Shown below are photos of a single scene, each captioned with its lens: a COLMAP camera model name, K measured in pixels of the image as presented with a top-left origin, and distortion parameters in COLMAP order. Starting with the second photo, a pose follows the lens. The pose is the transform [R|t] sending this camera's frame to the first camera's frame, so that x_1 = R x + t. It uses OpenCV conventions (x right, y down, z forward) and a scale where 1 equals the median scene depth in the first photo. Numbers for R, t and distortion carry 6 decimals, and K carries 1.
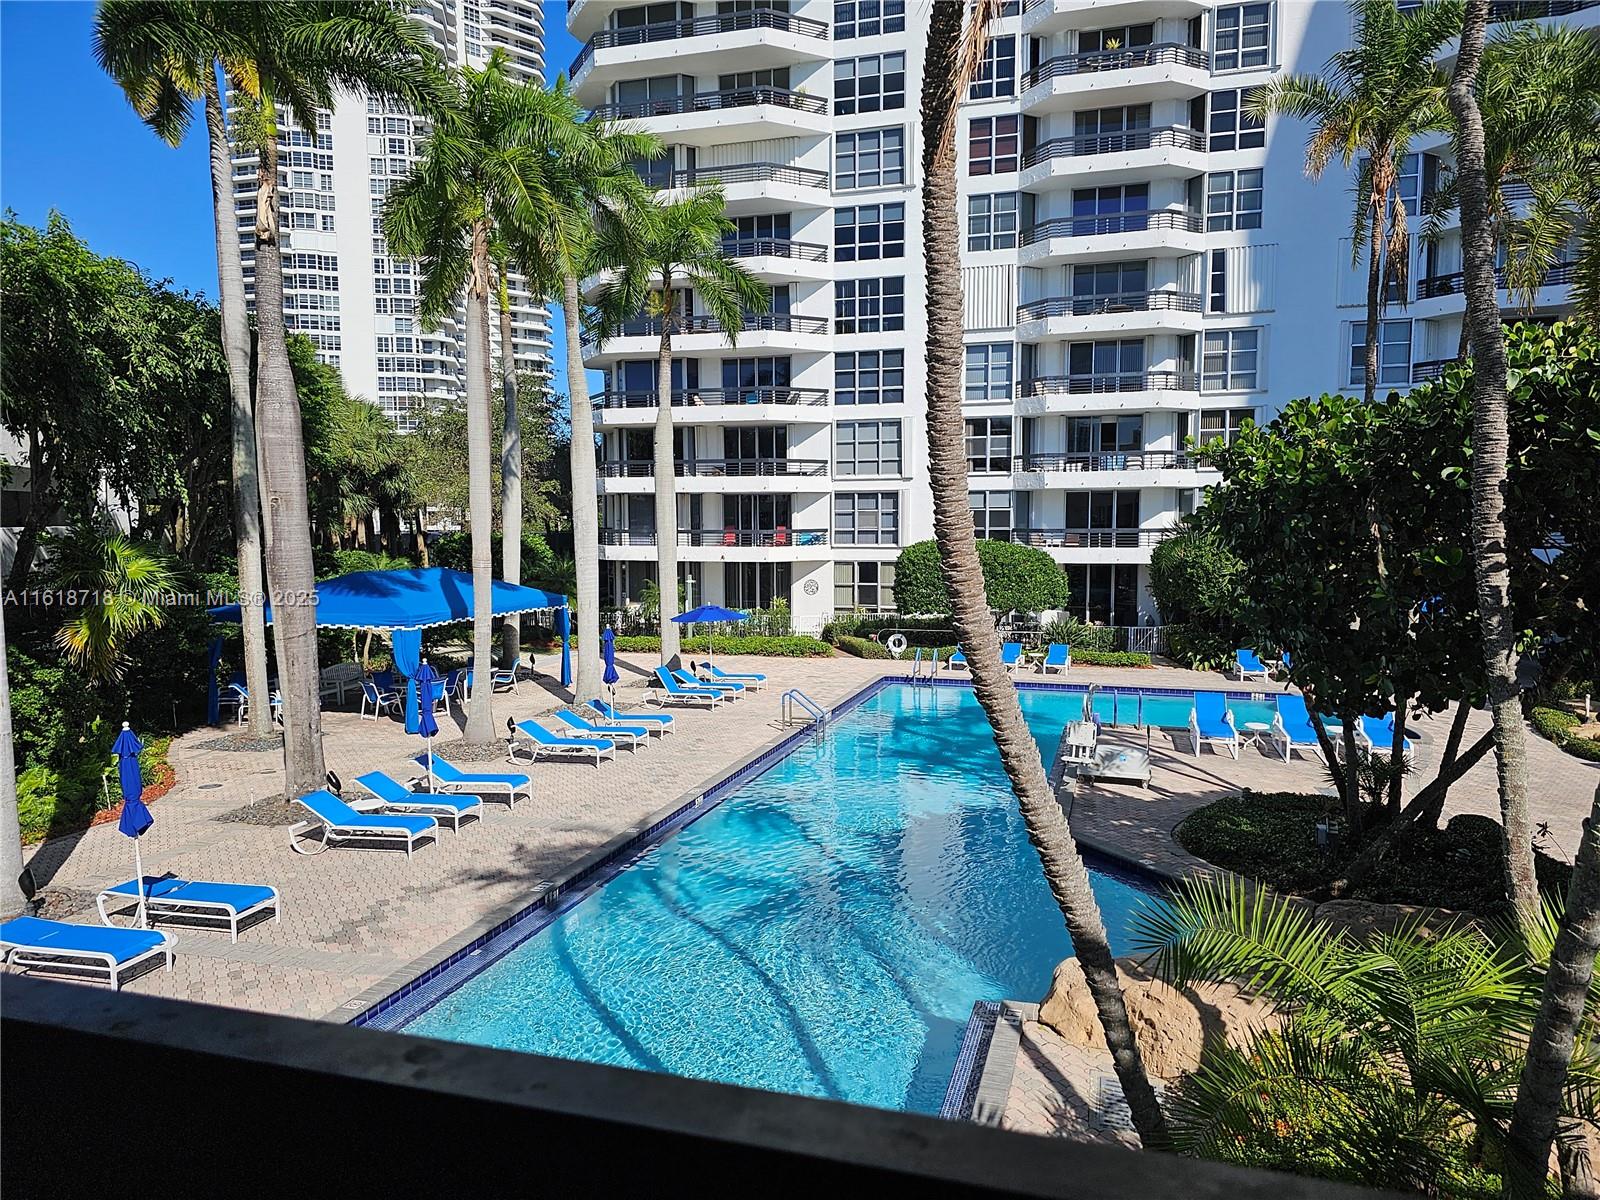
lens RADIAL K [[1062.5, 0, 800.0], [0, 1062.5, 600.0], [0, 0, 1]] dist [0.000177, -0.000212]
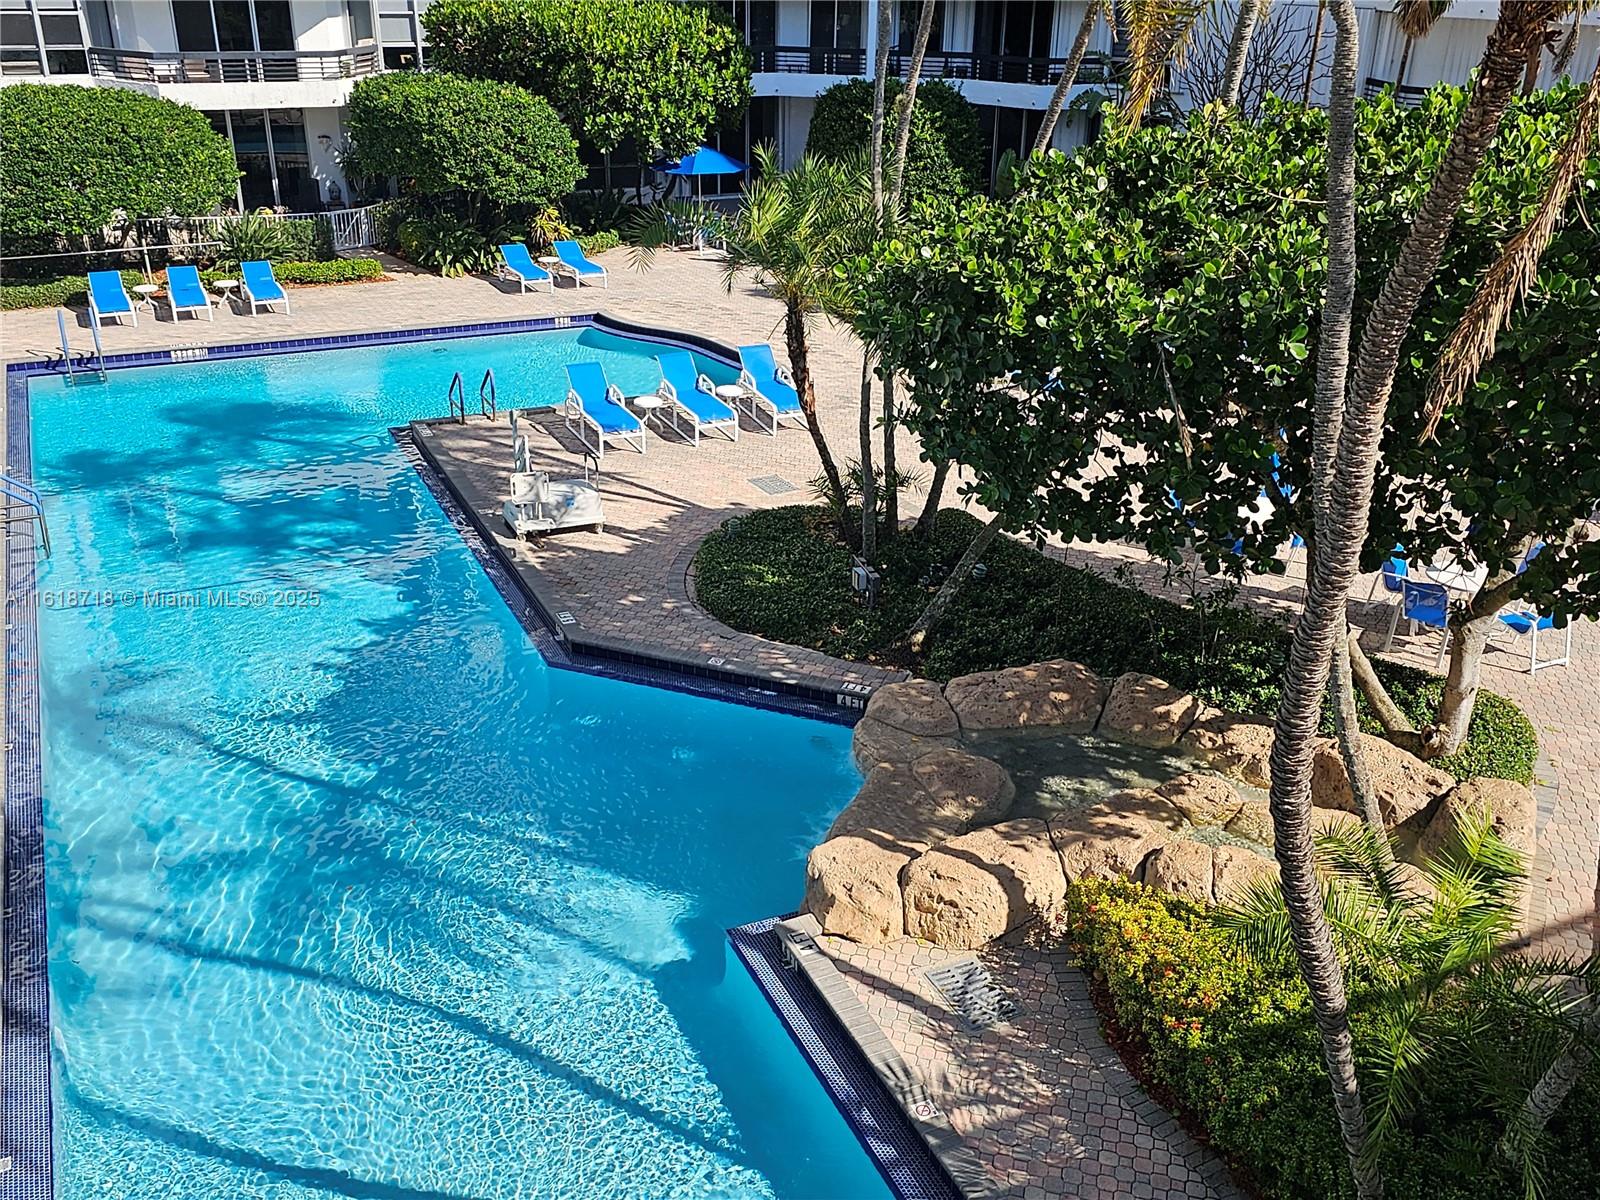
lens RADIAL K [[1492.0, 0, 800.0], [0, 1492.0, 600.0], [0, 0, 1]] dist [0.077040, -0.003182]
pose [[0.751075, -0.267566, 0.603568, -0.251250], [0.042515, 0.931901, 0.360213, -0.171509], [-0.658846, -0.244887, 0.711303, 0.087999]]
